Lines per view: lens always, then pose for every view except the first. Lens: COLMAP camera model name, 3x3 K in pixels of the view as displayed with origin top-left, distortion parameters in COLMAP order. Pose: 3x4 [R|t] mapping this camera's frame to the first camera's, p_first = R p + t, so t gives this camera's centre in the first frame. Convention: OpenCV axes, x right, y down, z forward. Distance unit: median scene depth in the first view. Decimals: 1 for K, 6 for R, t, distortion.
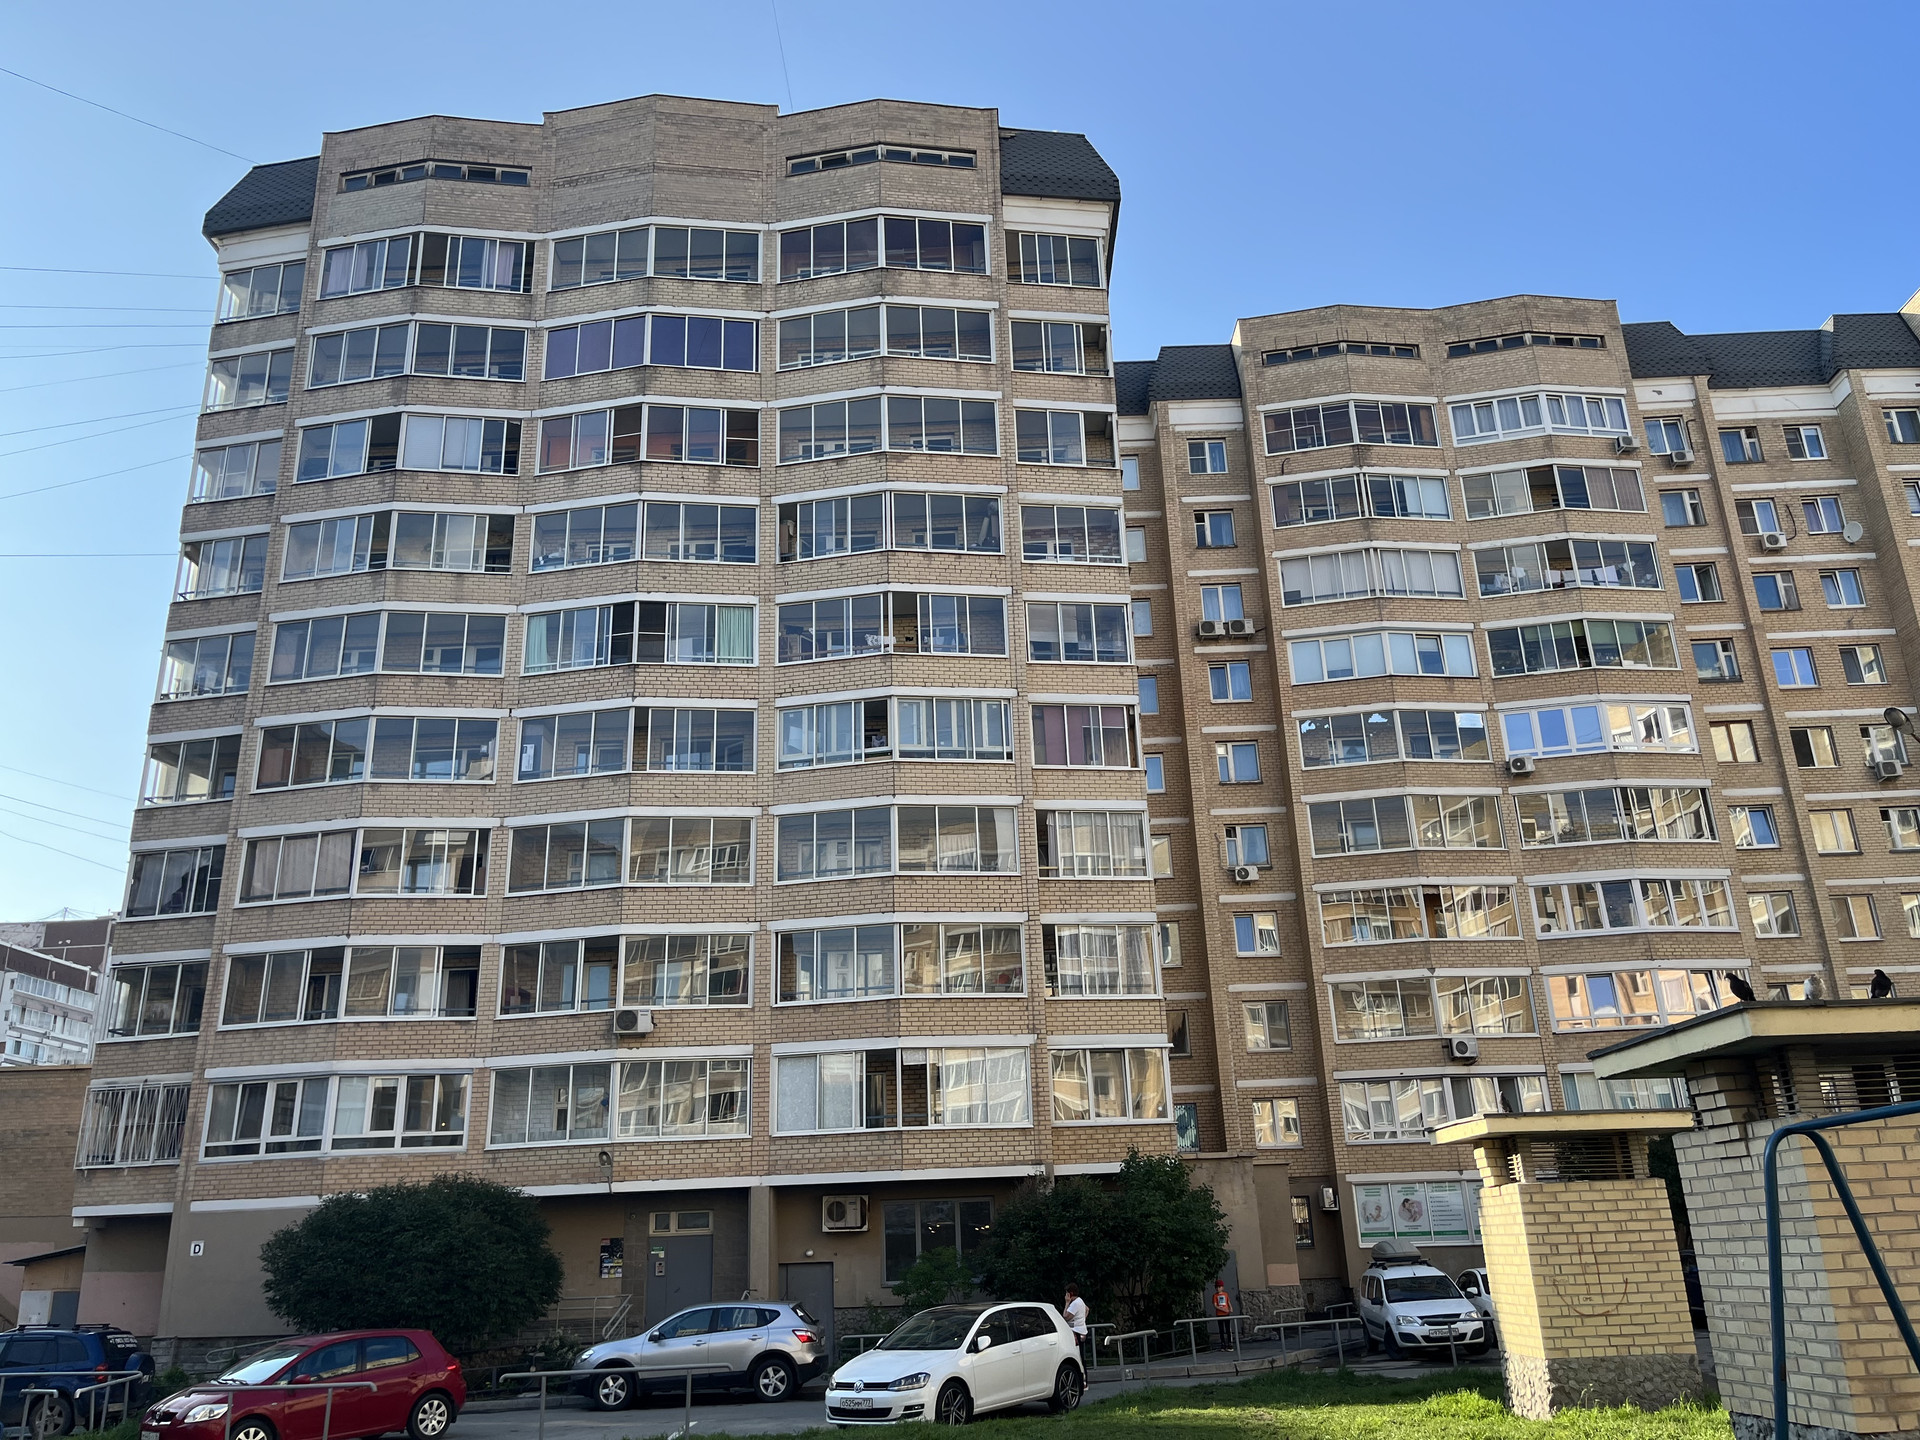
lens RADIAL K [[1449.5, 0, 960.0], [0, 1449.5, 720.0], [0, 0, 1]] dist [0.051034, -0.049610]
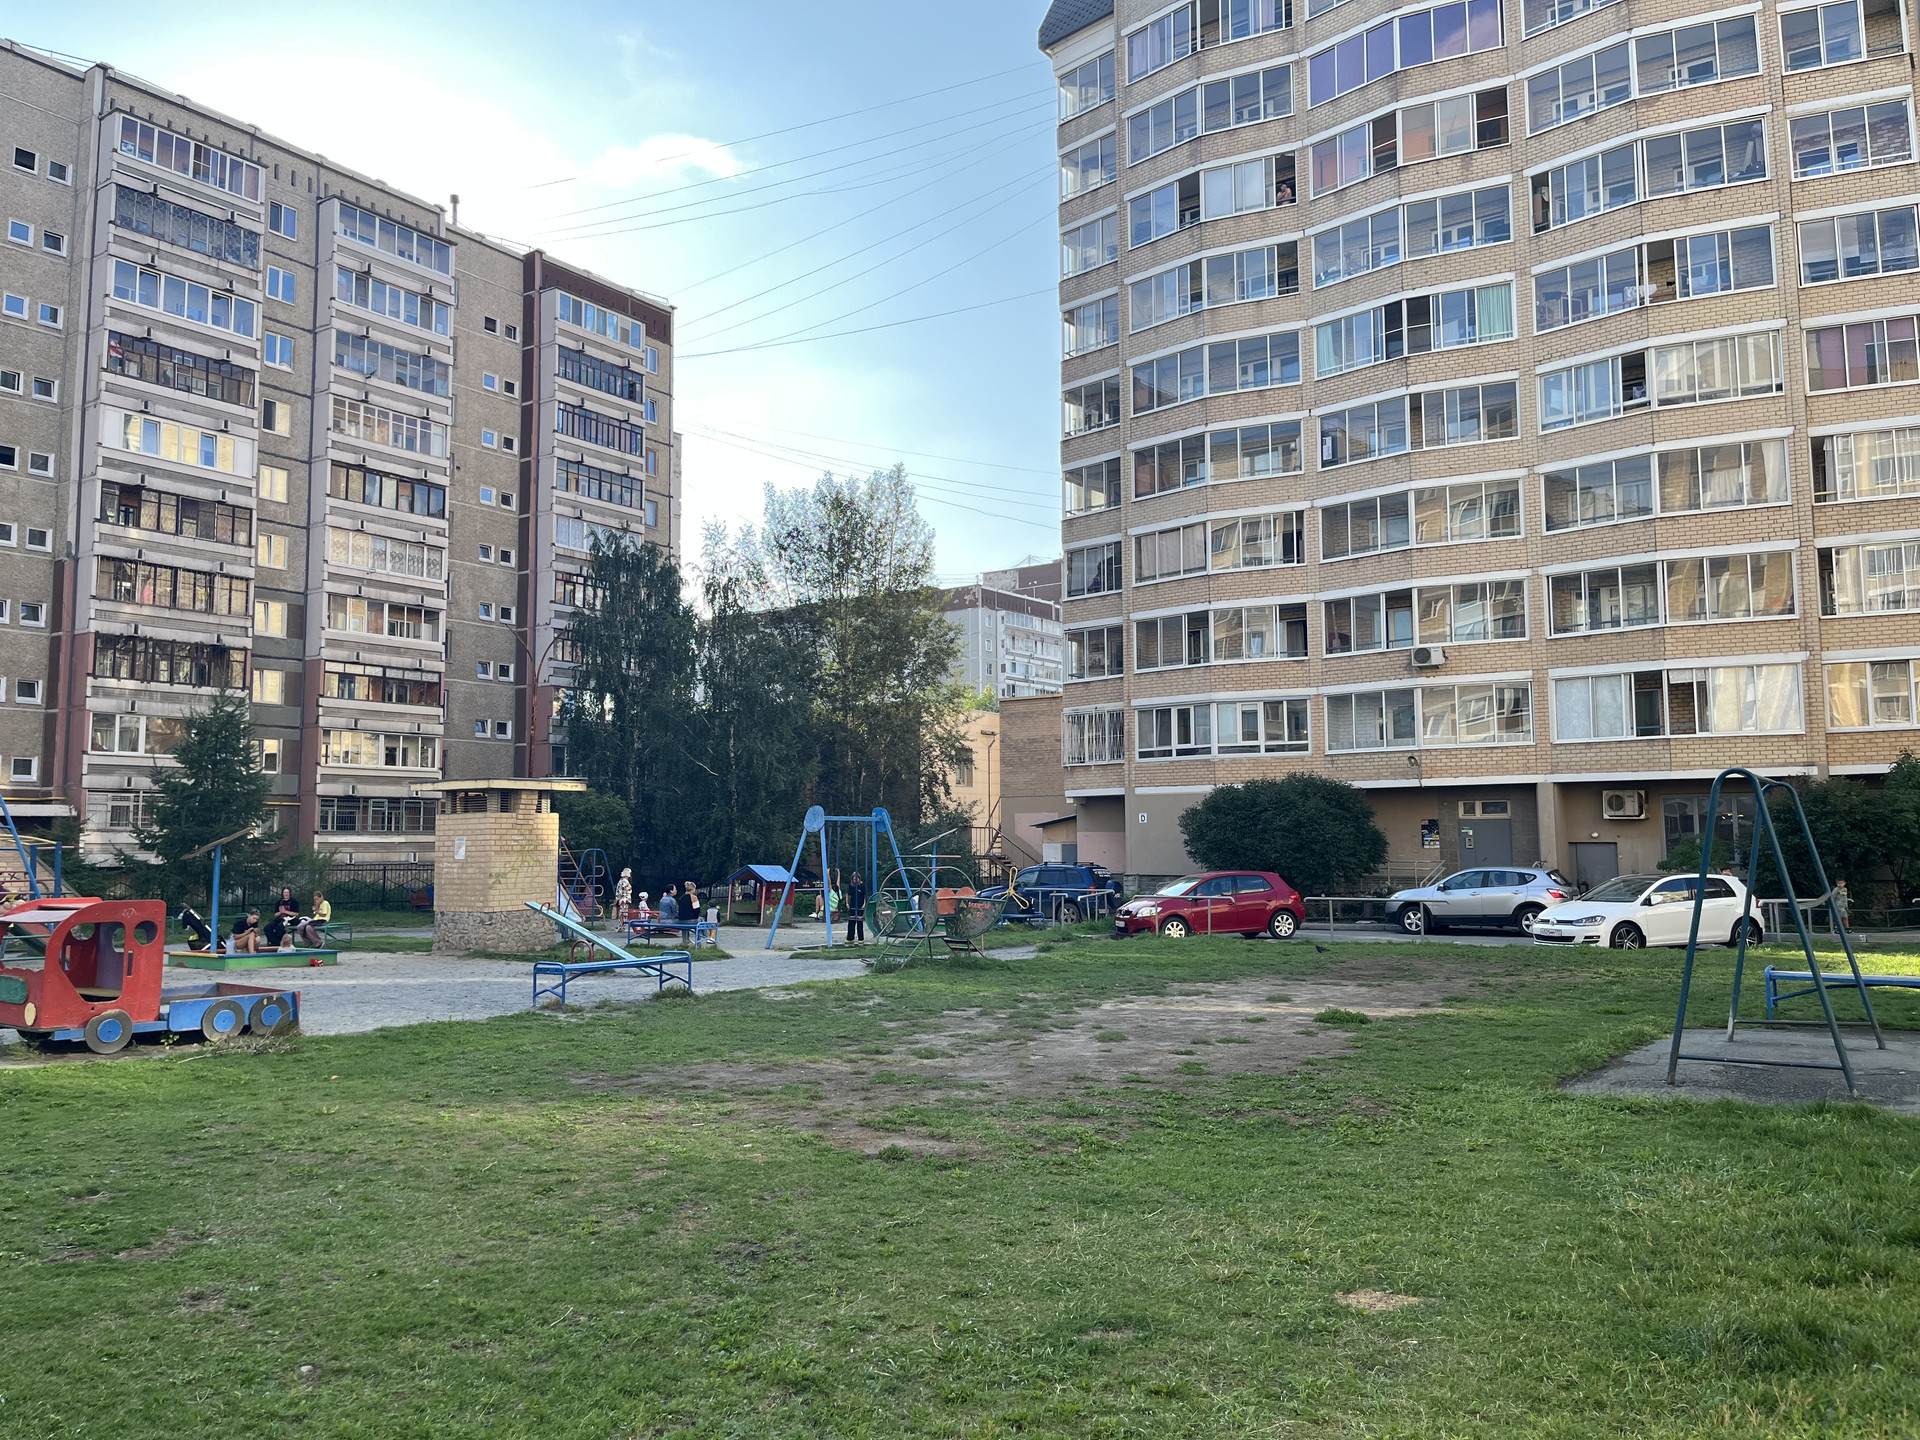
lens RADIAL K [[1445.1, 0, 960.0], [0, 1445.1, 720.0], [0, 0, 1]] dist [-0.002423, -0.046108]
pose [[0.821908, -0.016131, -0.569392, 0.140306], [0.169678, 0.961154, 0.217699, -0.072639], [0.543761, -0.275542, 0.792717, -0.198948]]
